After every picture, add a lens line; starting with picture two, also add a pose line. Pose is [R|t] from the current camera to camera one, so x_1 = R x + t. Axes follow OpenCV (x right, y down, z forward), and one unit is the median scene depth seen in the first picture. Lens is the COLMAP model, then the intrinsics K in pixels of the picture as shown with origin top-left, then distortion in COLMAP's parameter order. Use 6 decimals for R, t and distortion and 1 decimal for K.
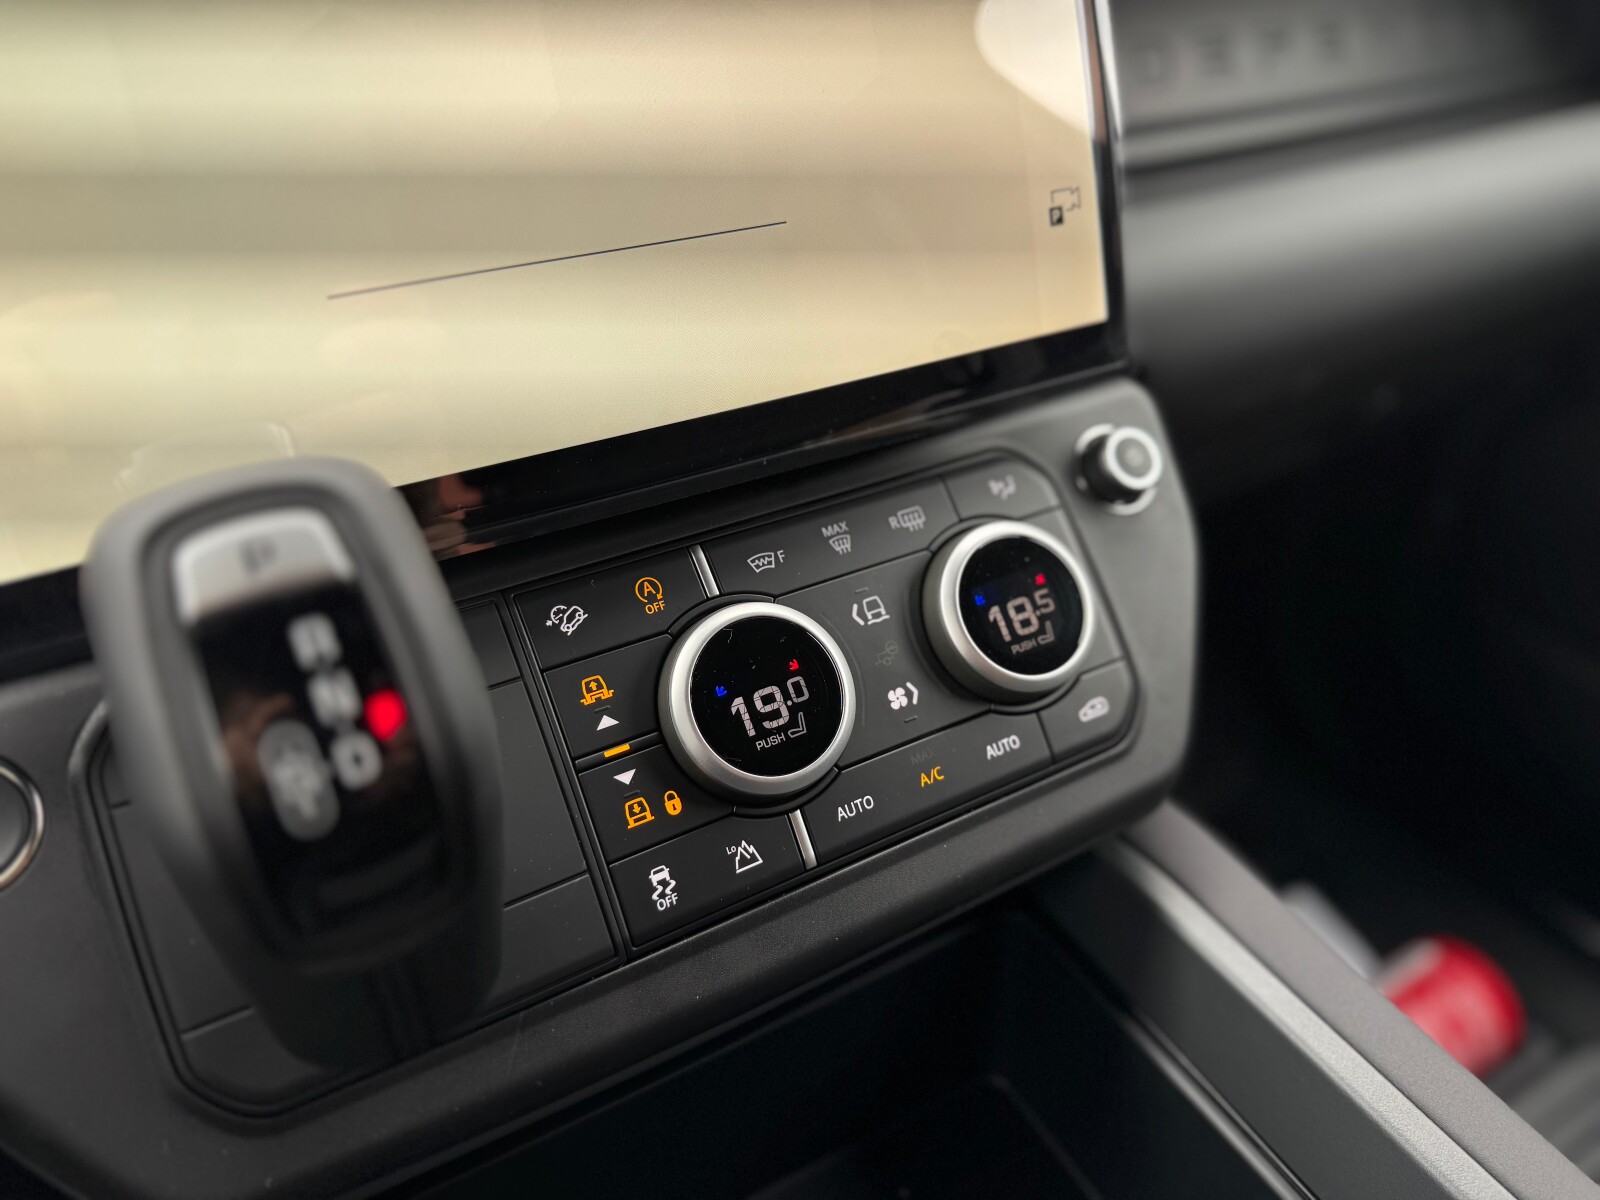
lens RADIAL K [[1171.8, 0, 797.8], [0, 1171.8, 562.6], [0, 0, 1]] dist [-0.002162, -0.002424]
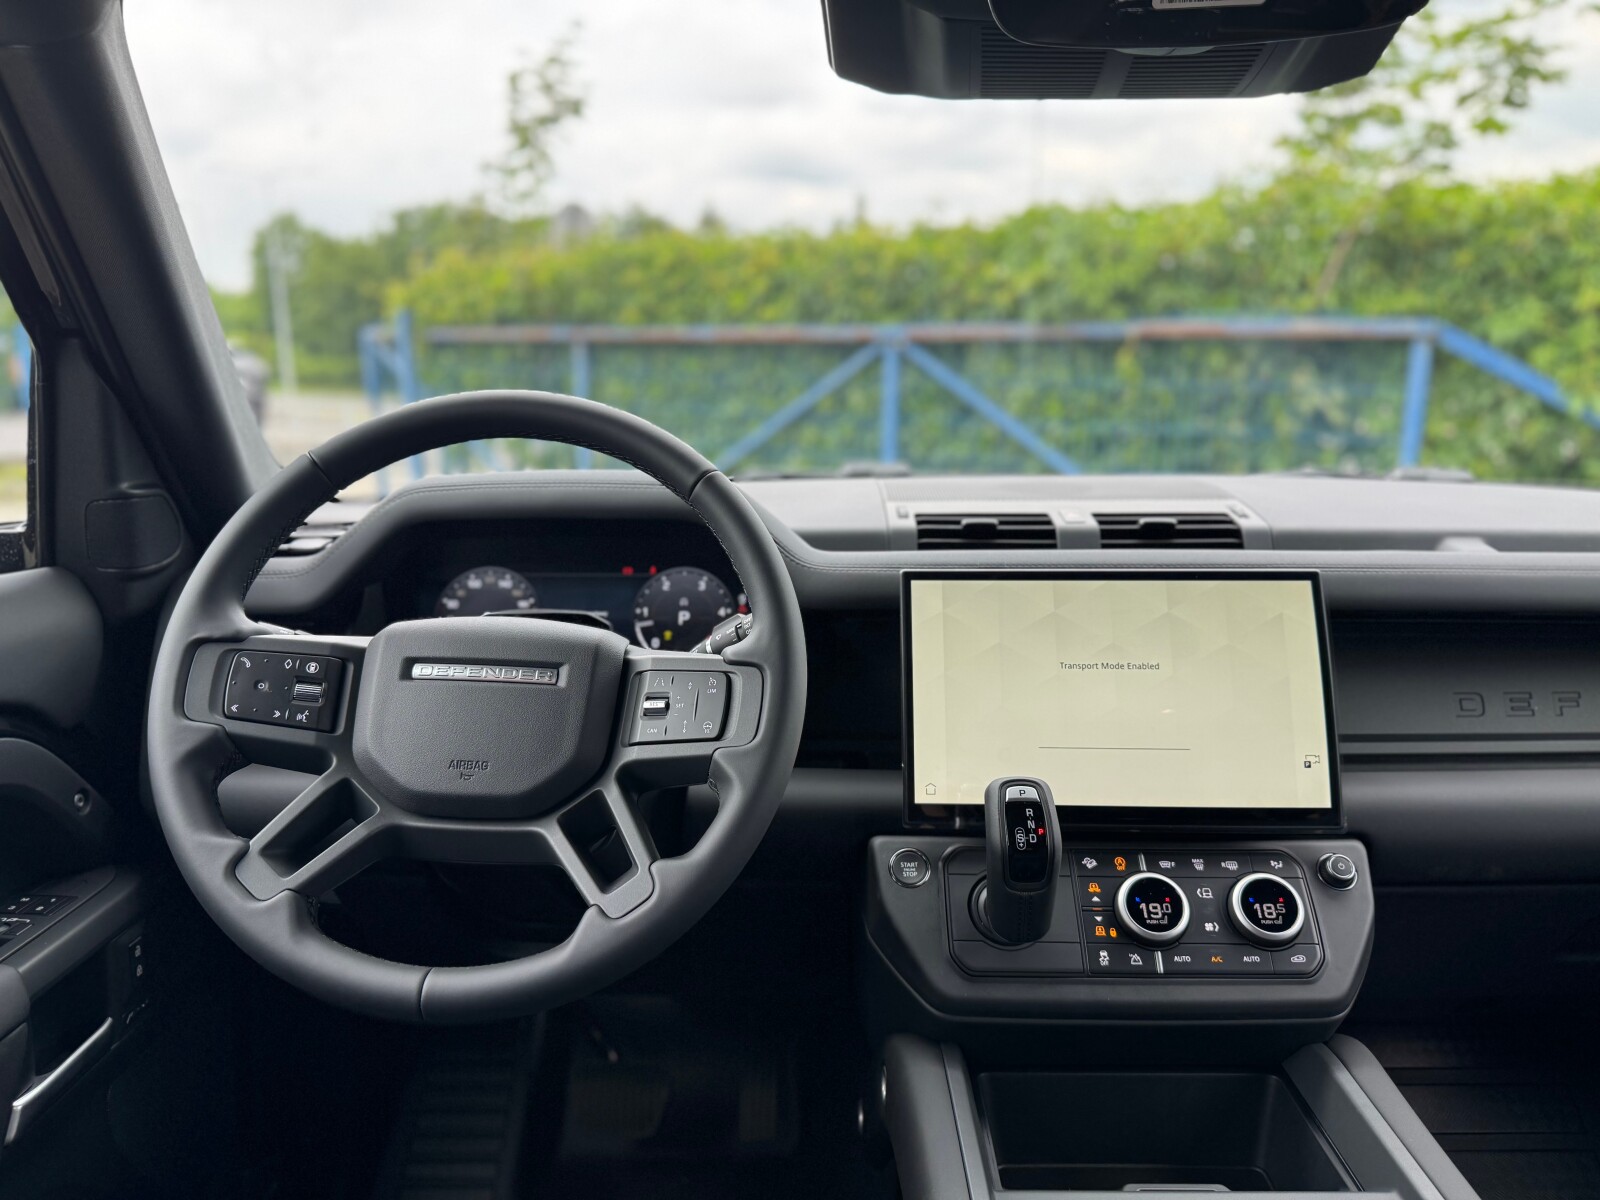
lens RADIAL K [[1171.8, 0, 797.8], [0, 1171.8, 562.6], [0, 0, 1]] dist [-0.002162, -0.002424]
pose [[0.857813, 0.074431, -0.508544, 0.604070], [-0.272640, 0.904668, -0.327481, 0.518596], [0.435688, 0.419567, 0.796329, -1.947739]]
